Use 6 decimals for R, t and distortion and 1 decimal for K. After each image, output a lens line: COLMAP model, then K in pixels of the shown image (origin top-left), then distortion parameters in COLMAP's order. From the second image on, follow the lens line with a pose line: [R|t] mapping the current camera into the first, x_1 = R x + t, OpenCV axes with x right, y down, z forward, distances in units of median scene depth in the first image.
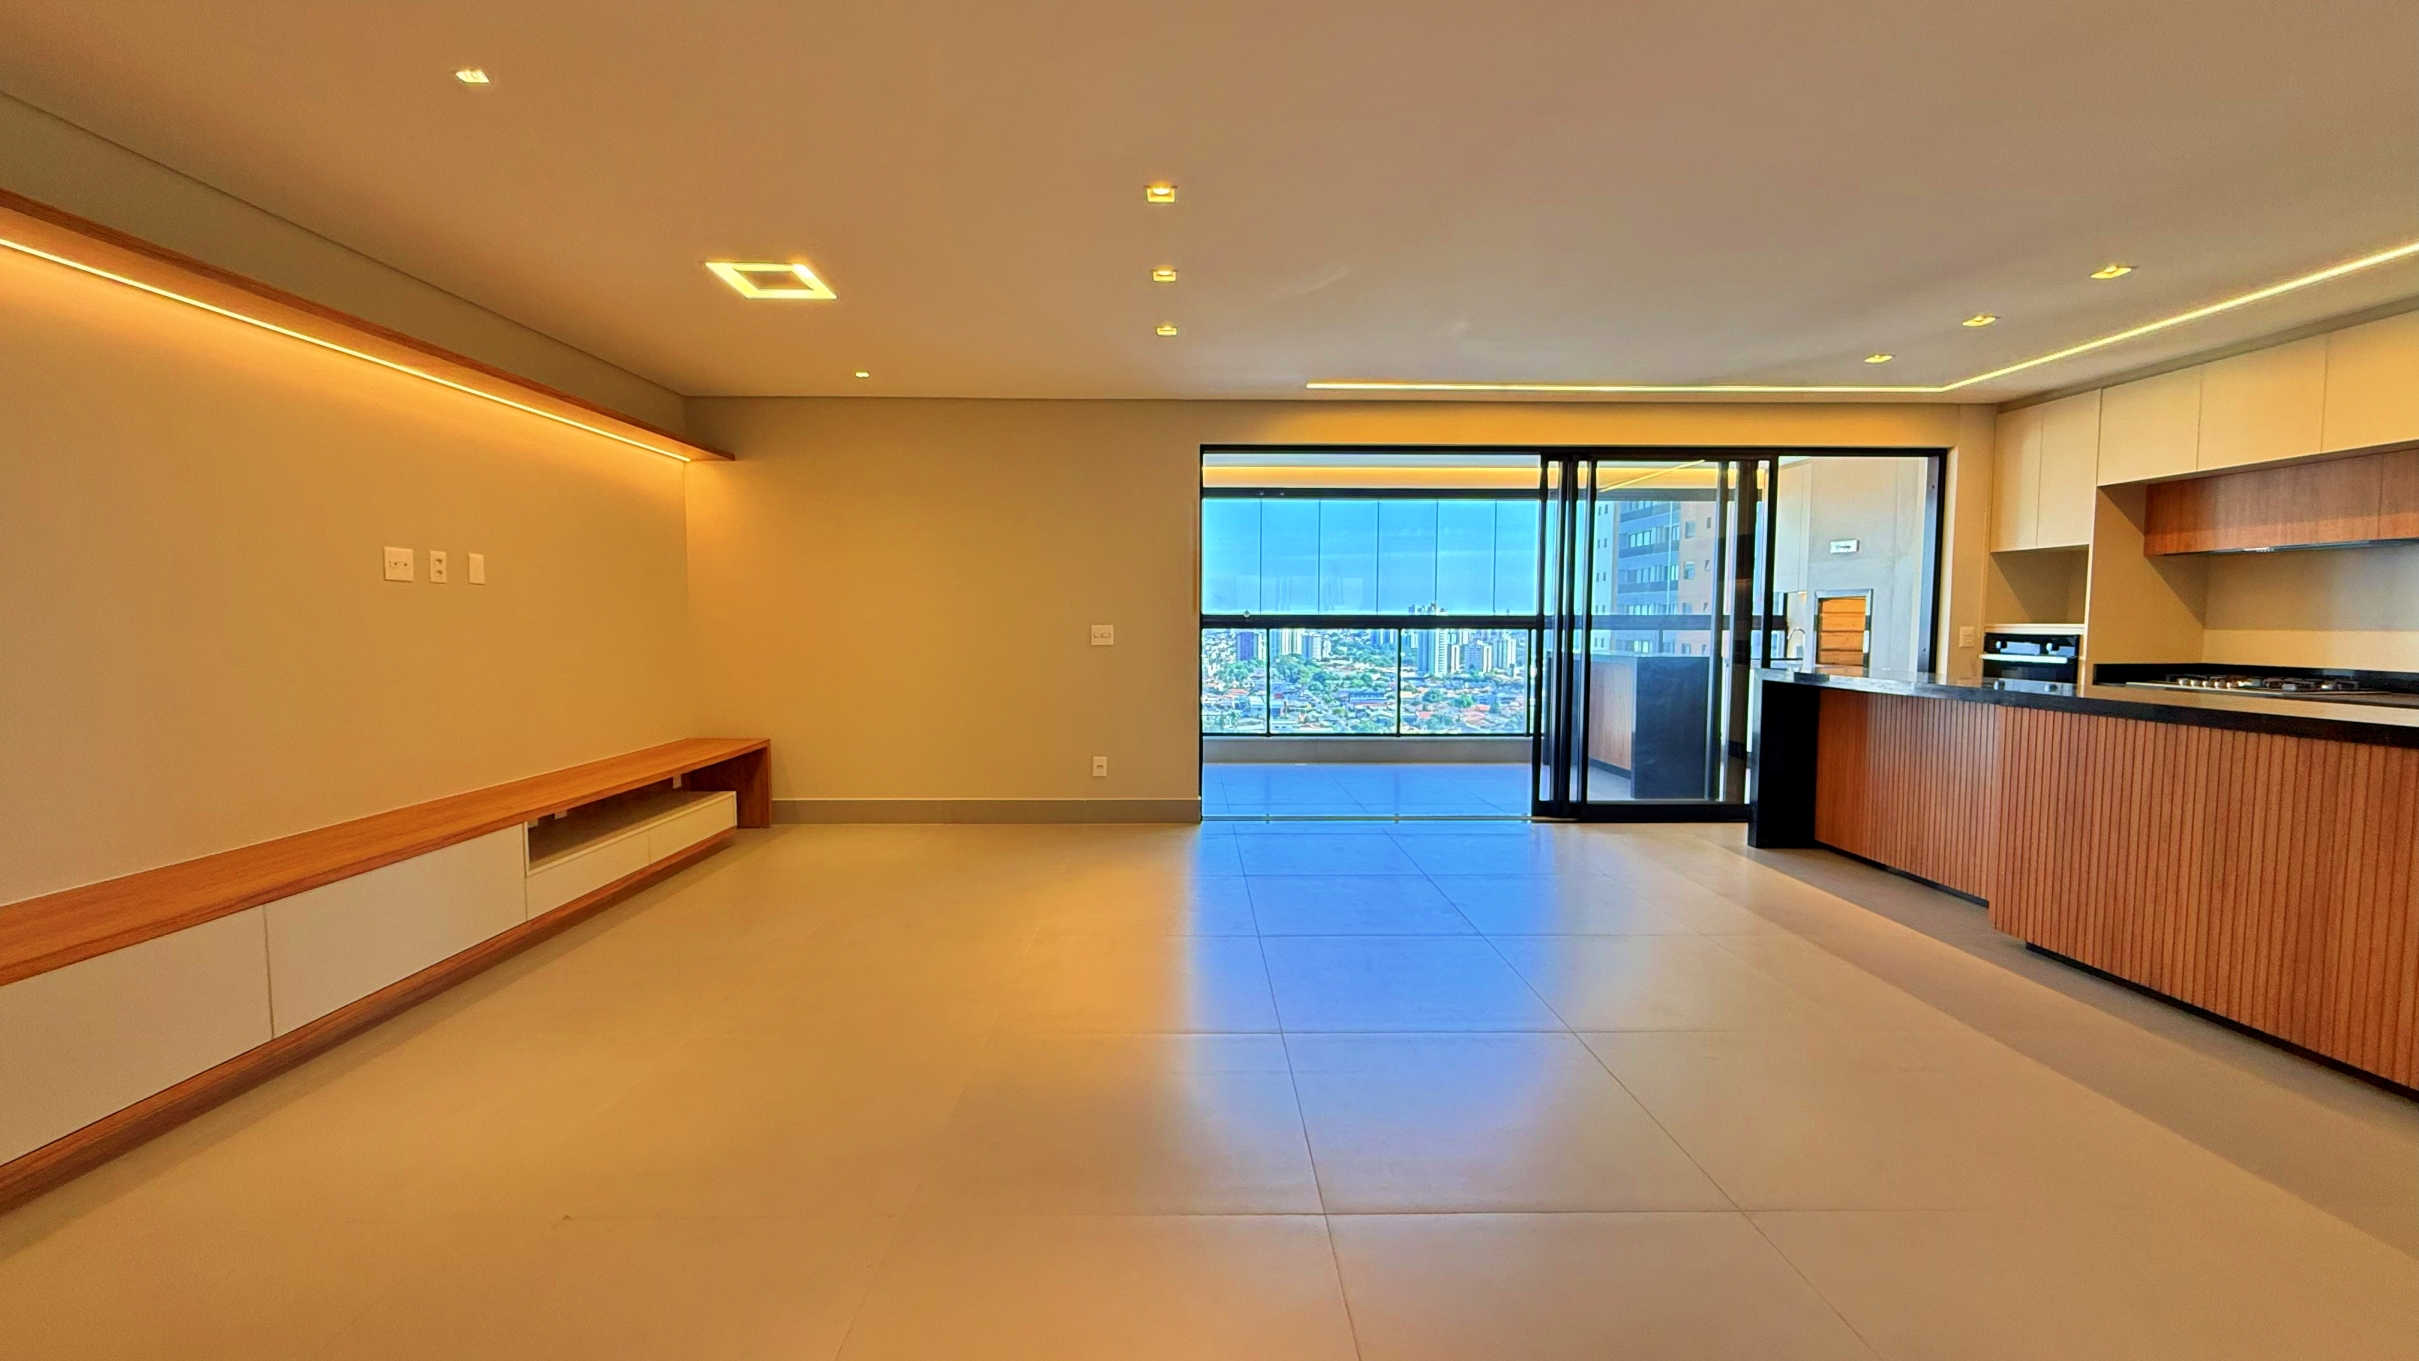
lens RADIAL K [[964.6, 0, 1199.5], [0, 964.6, 675.3], [0, 0, 1]] dist [-0.001532, 0.000494]
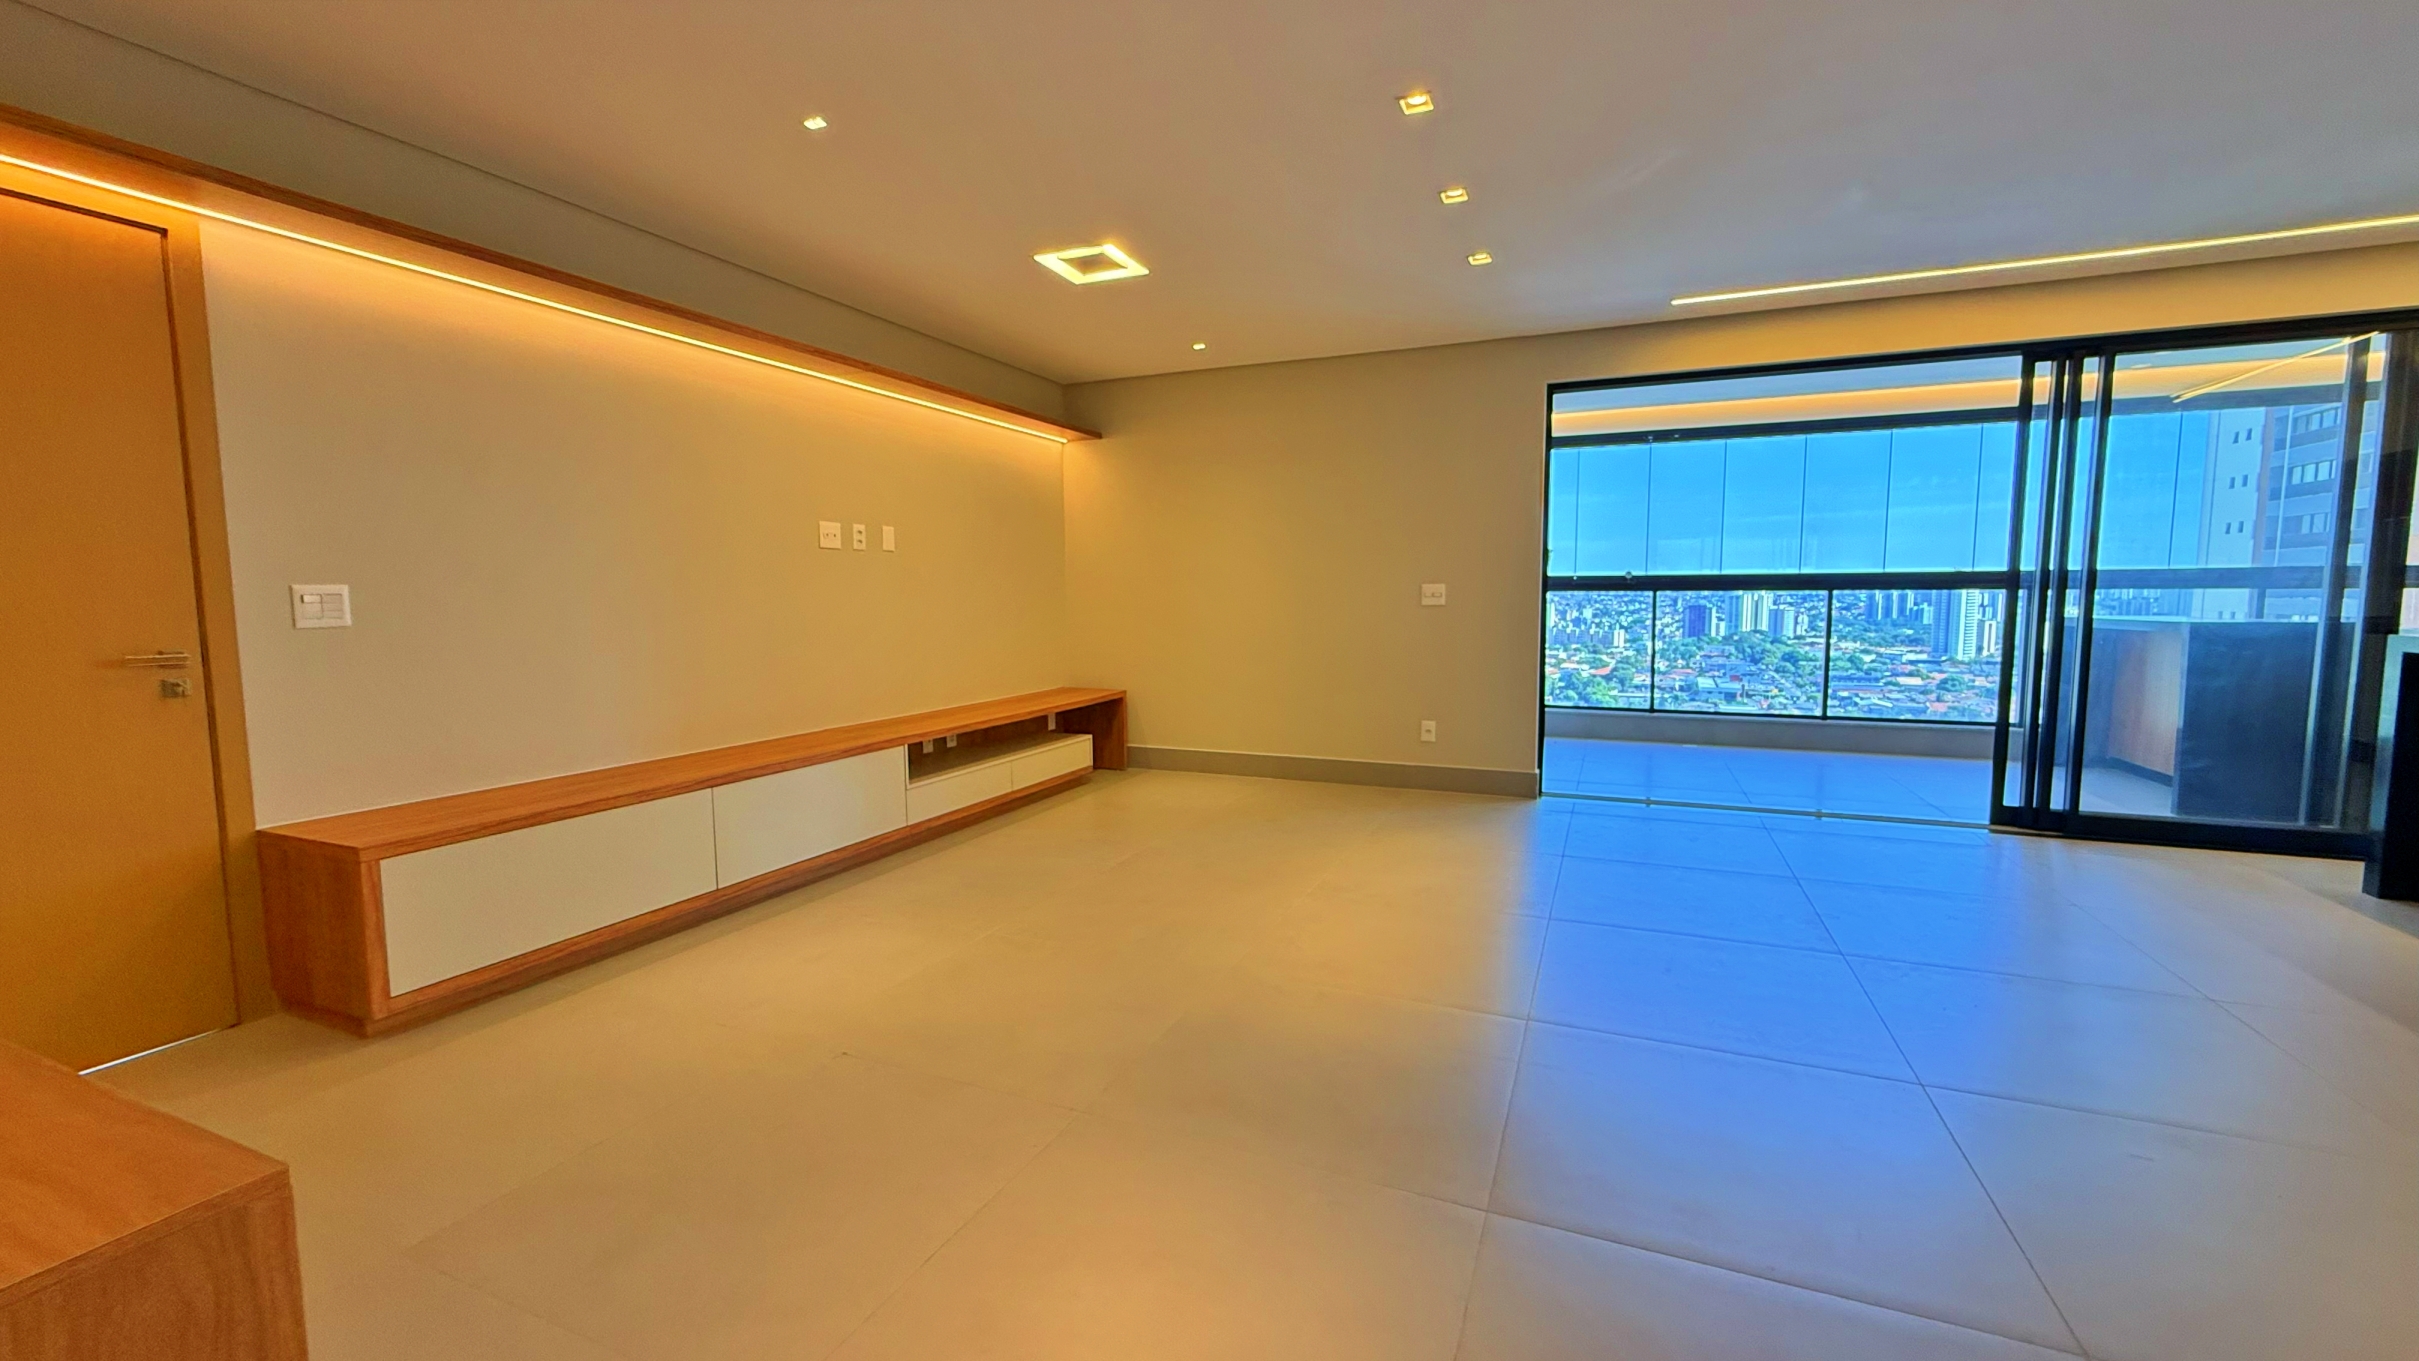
lens RADIAL K [[964.6, 0, 1198.1], [0, 964.6, 678.0], [0, 0, 1]] dist [-0.001532, 0.000494]
pose [[0.909739, 0.029732, -0.414114, 0.088664], [-0.017190, 0.999275, 0.033981, 0.013100], [0.414824, -0.023795, 0.909591, 0.029752]]
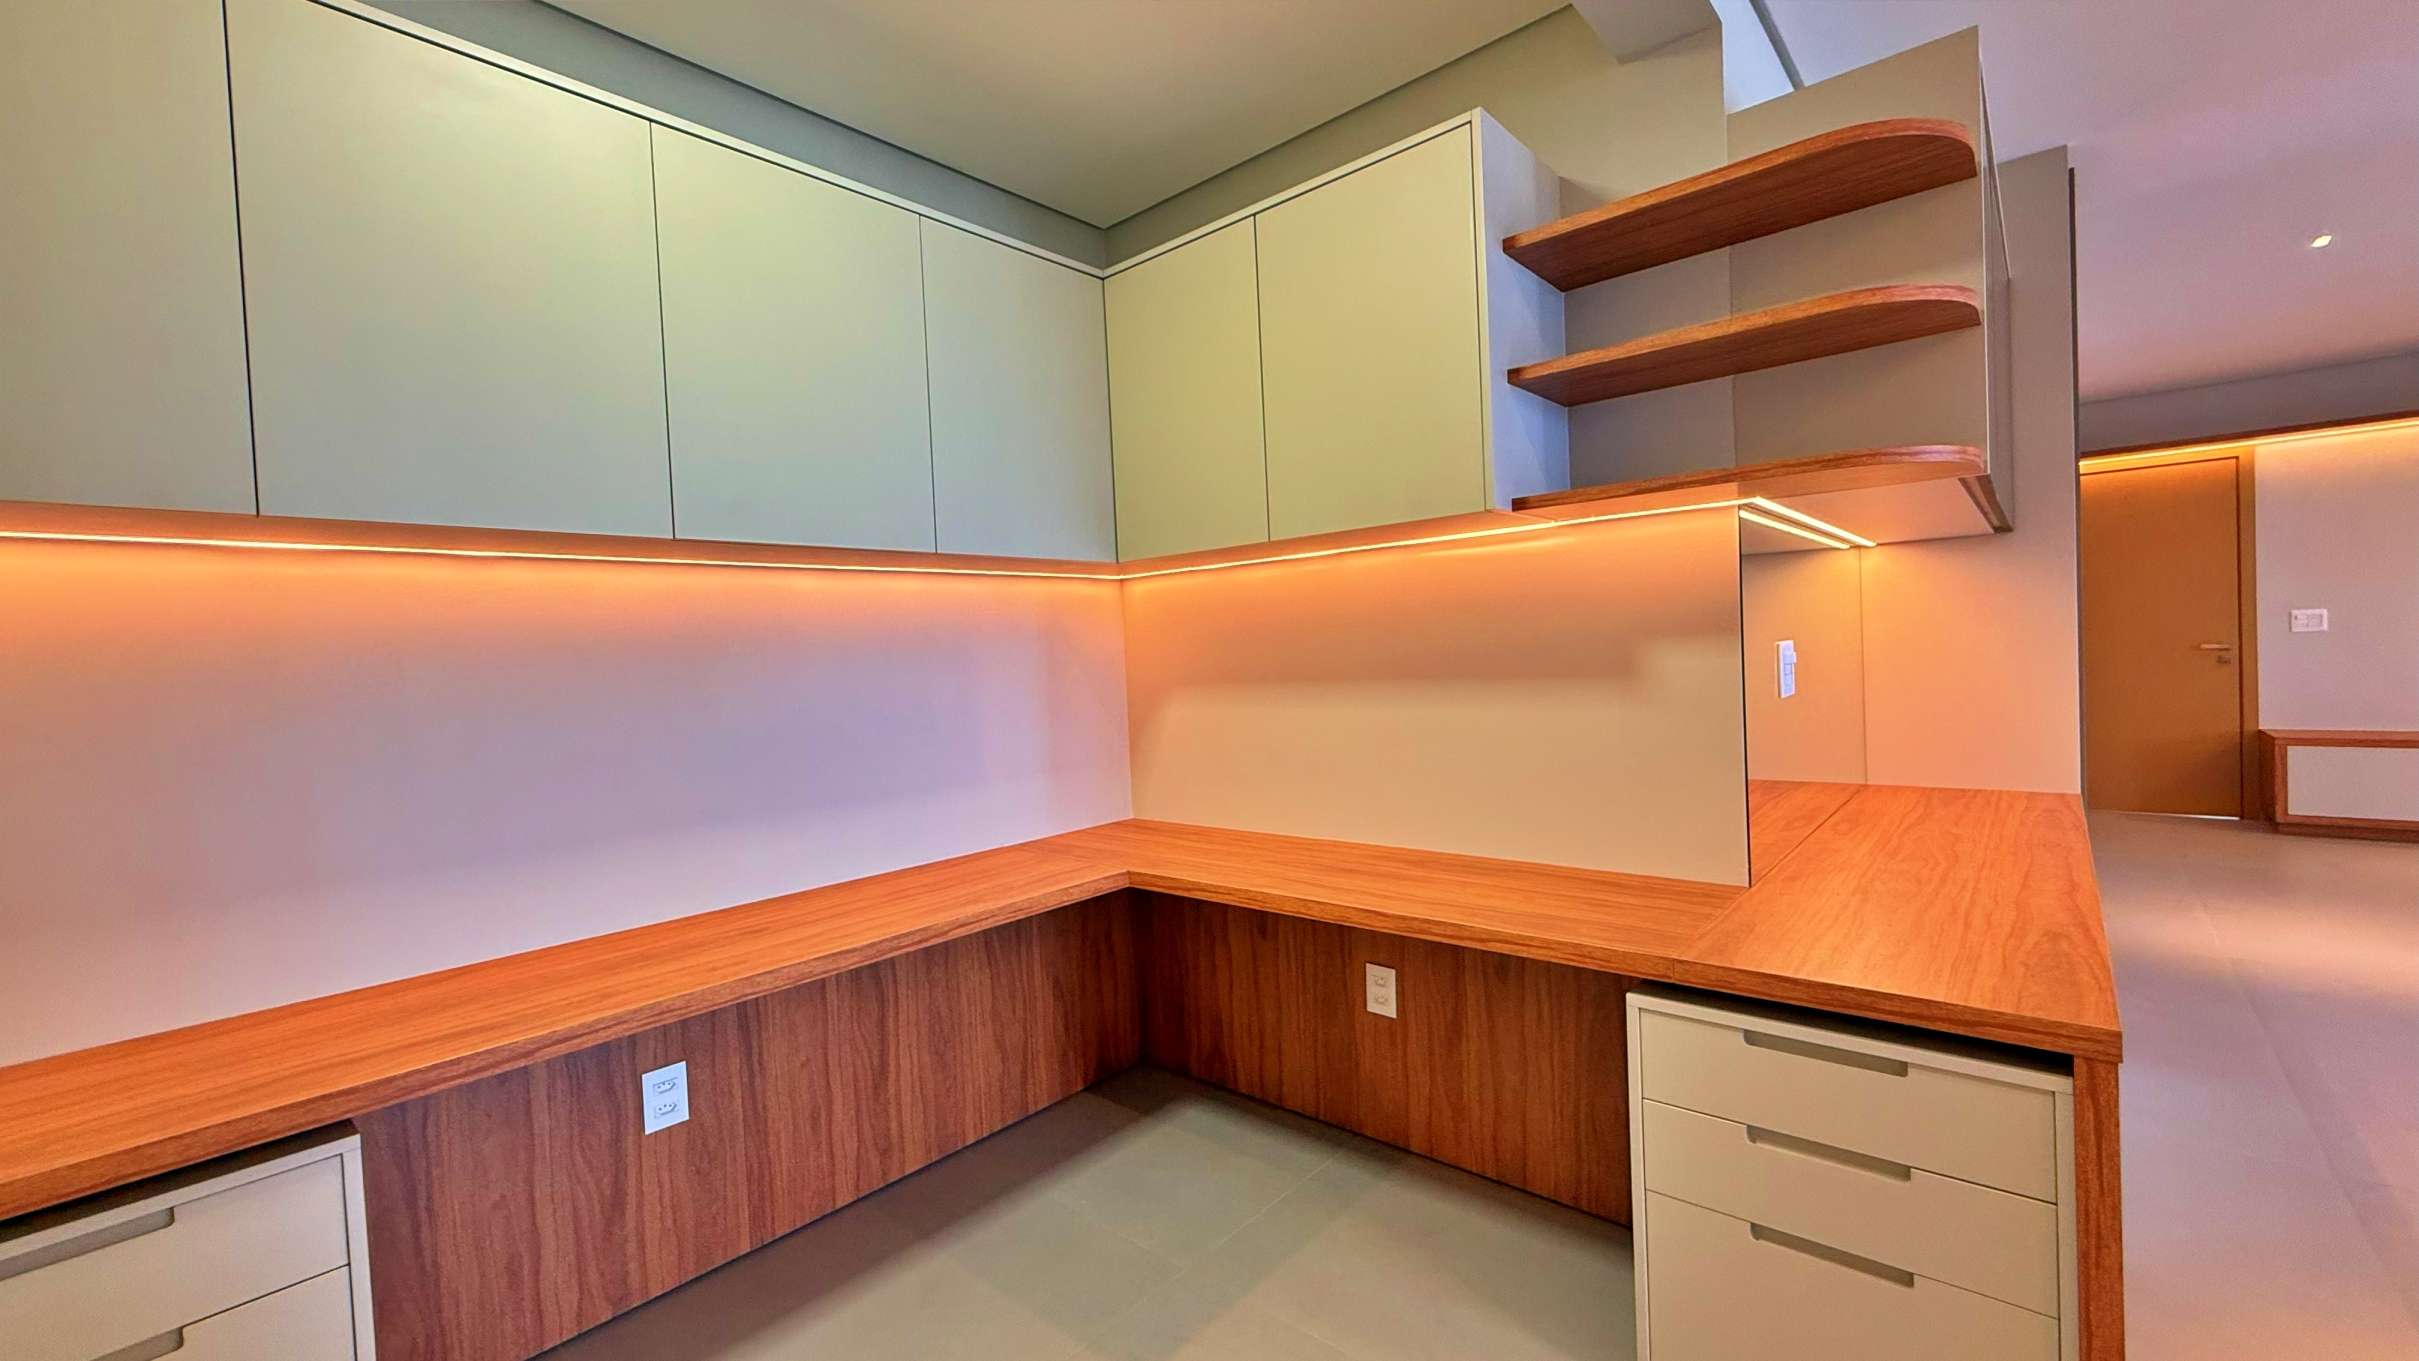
lens RADIAL K [[964.6, 0, 1198.8], [0, 964.6, 678.6], [0, 0, 1]] dist [-0.001532, 0.000494]
pose [[-0.674220, 0.047645, -0.736992, 0.935206], [0.000154, 0.997926, 0.064374, -0.004008], [0.738531, 0.043289, -0.672829, 0.125871]]
